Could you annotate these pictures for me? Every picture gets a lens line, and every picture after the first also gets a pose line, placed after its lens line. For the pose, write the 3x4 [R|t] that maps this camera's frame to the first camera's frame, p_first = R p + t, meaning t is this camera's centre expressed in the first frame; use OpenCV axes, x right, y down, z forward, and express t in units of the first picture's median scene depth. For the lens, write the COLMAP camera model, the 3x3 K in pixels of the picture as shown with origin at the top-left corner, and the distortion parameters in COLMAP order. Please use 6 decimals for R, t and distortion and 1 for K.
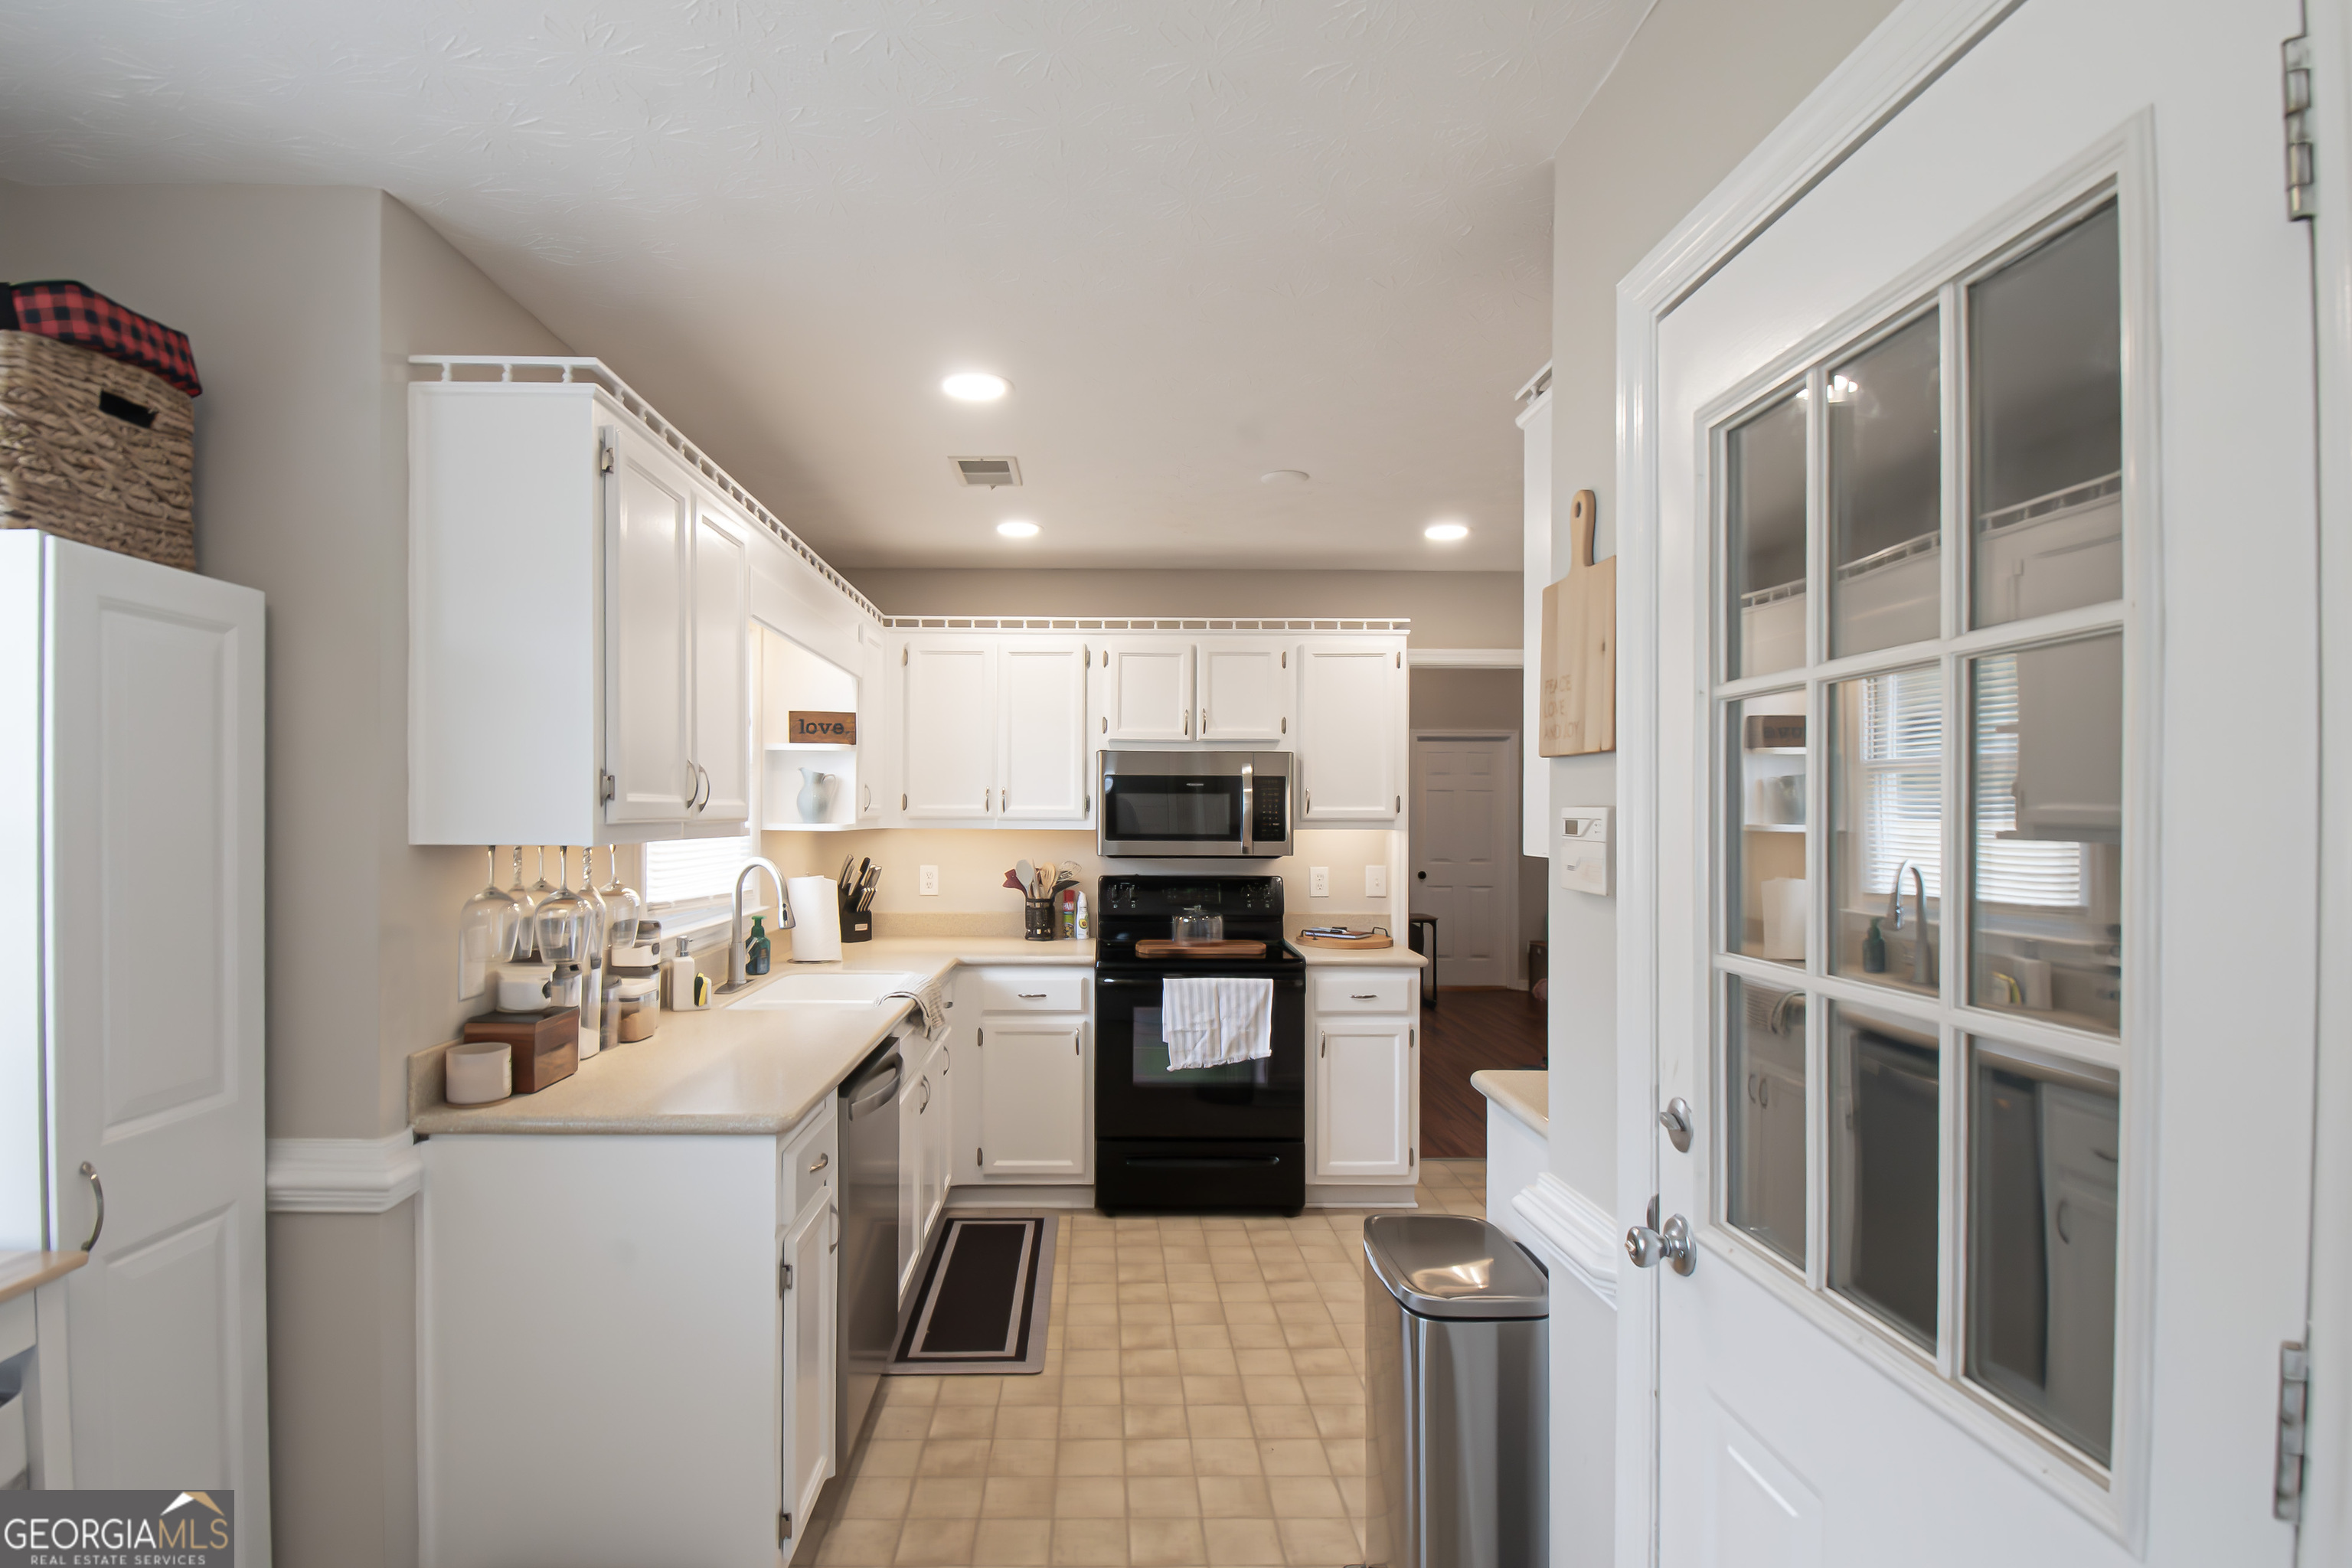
lens RADIAL K [[1187.6, 0, 1172.6], [0, 1187.6, 814.7], [0, 0, 1]] dist [-0.000094, 0.000095]
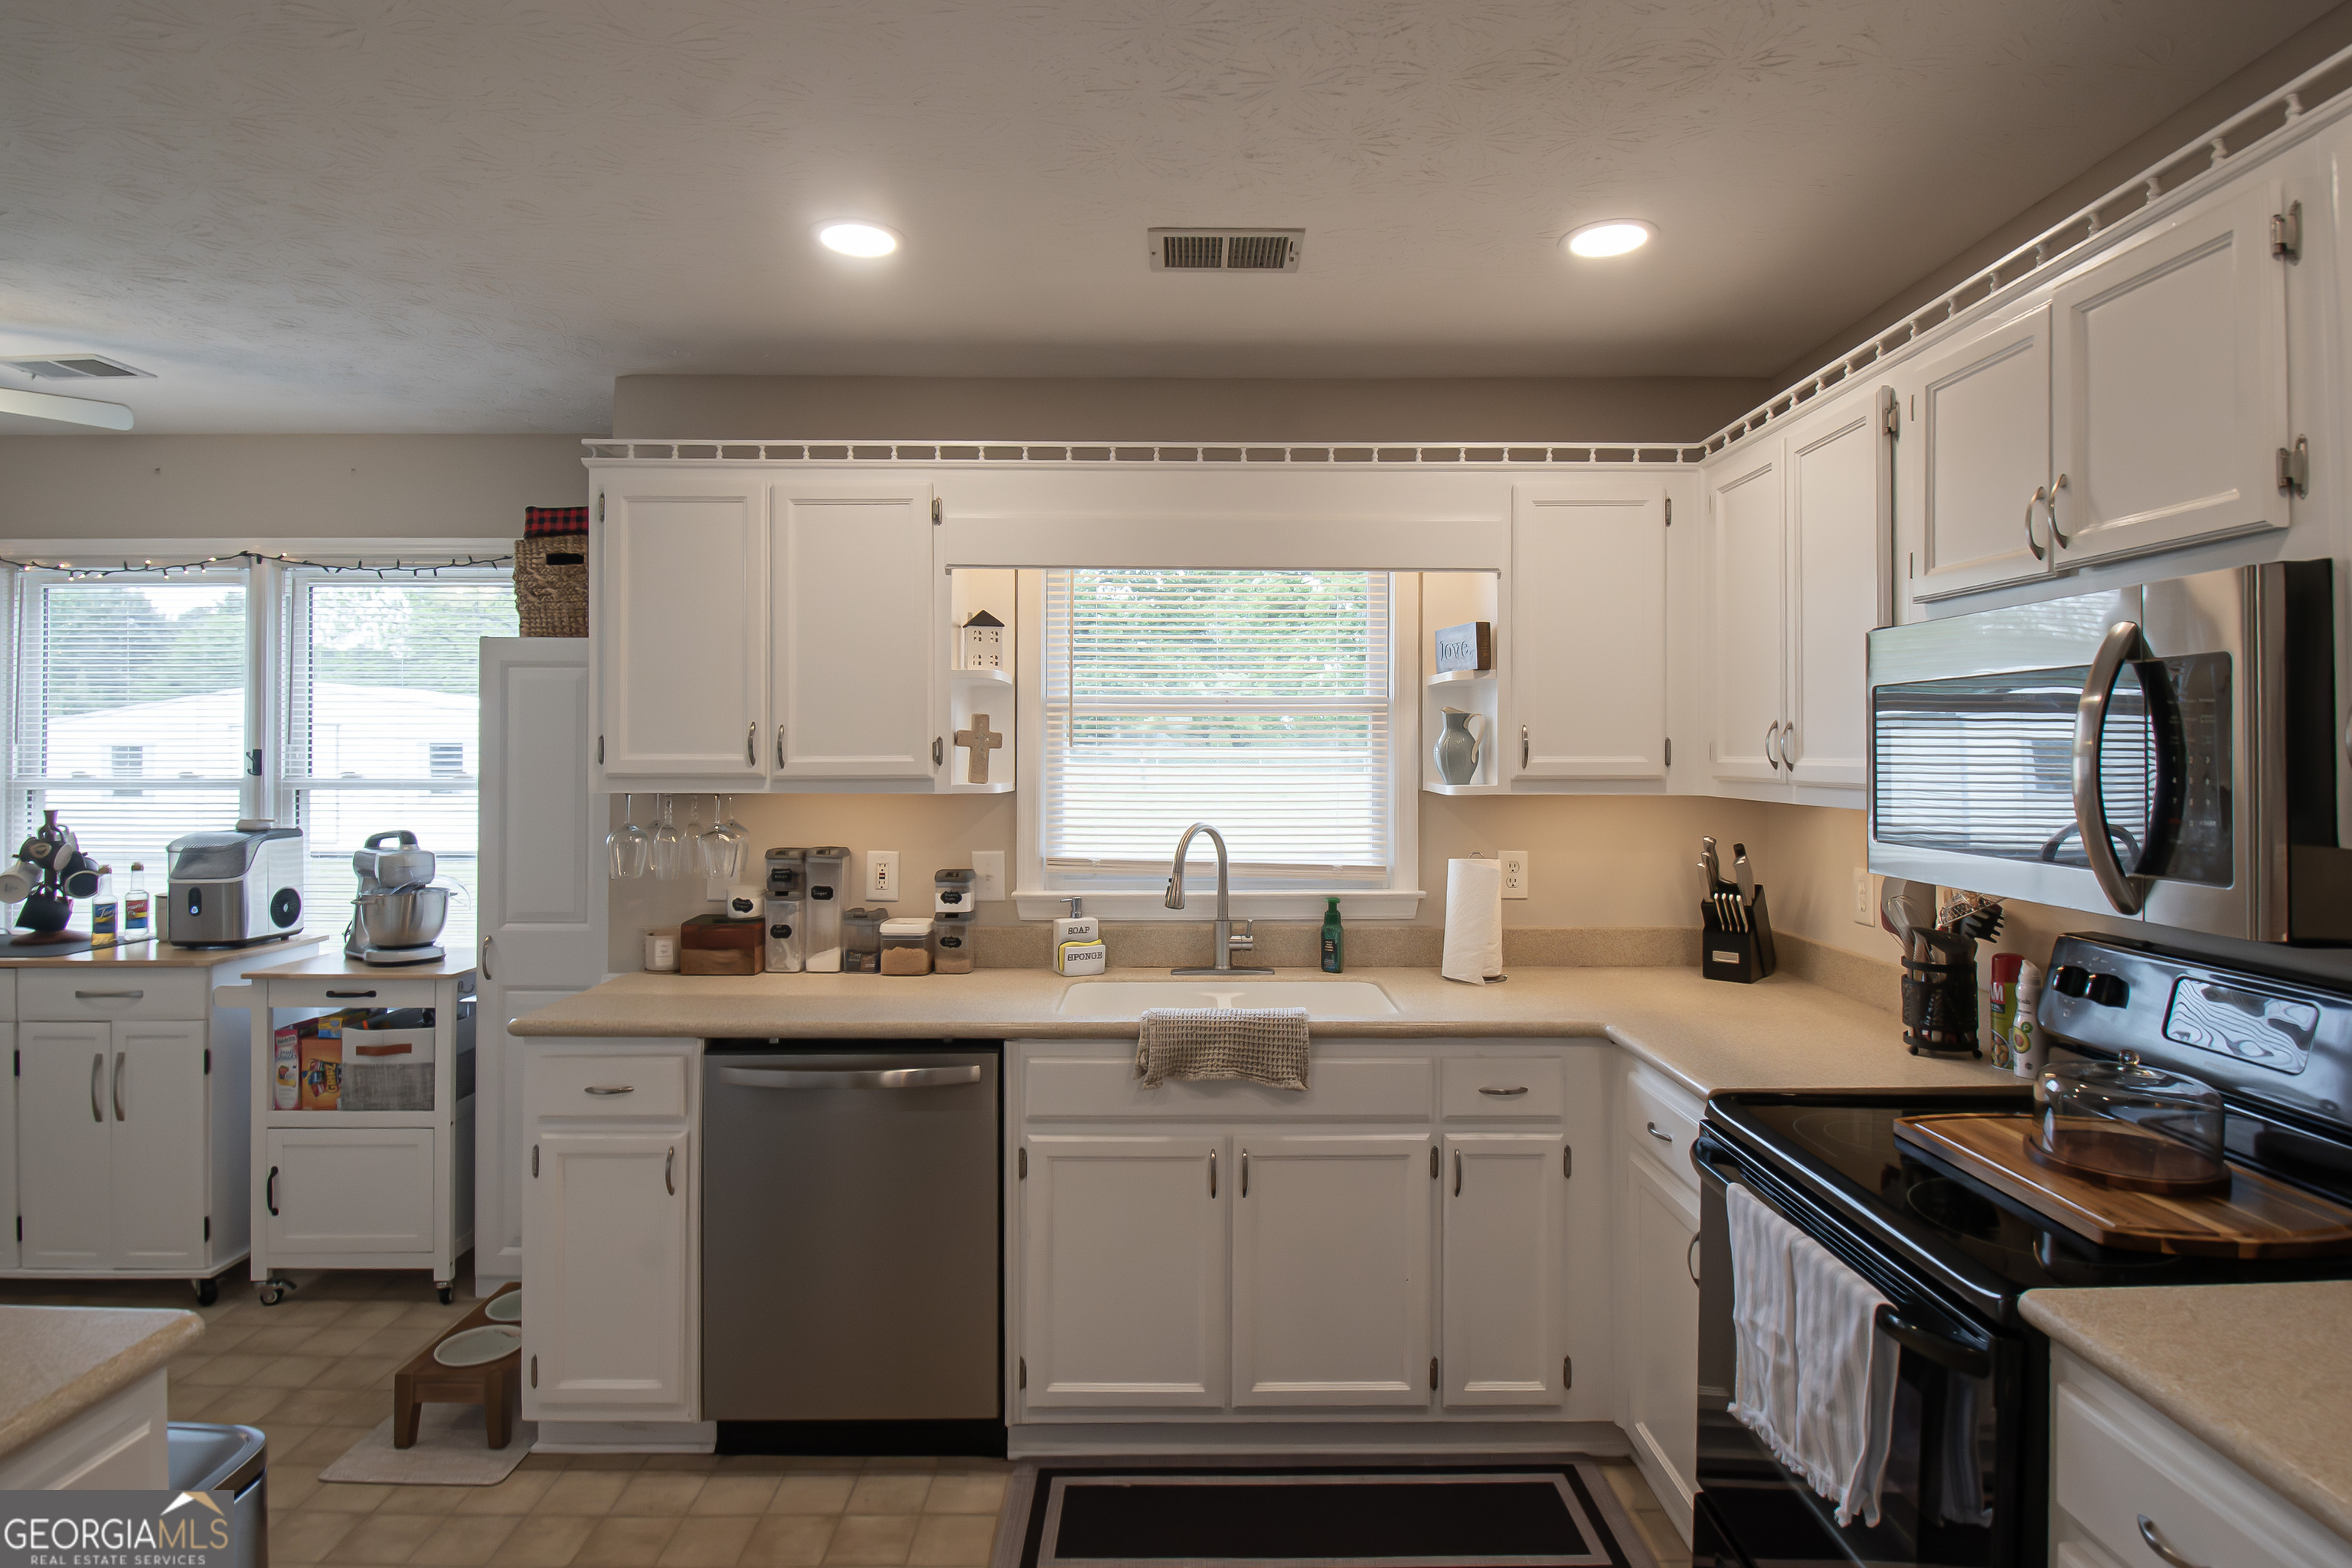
lens RADIAL K [[1241.8, 0, 1182.3], [0, 1241.8, 755.6], [0, 0, 1]] dist [-0.001164, -0.000444]
pose [[-0.055466, -0.009809, -0.998412, 0.688234], [-0.006782, 0.999932, -0.009447, -0.004225], [0.998438, 0.006248, -0.055529, 1.340302]]
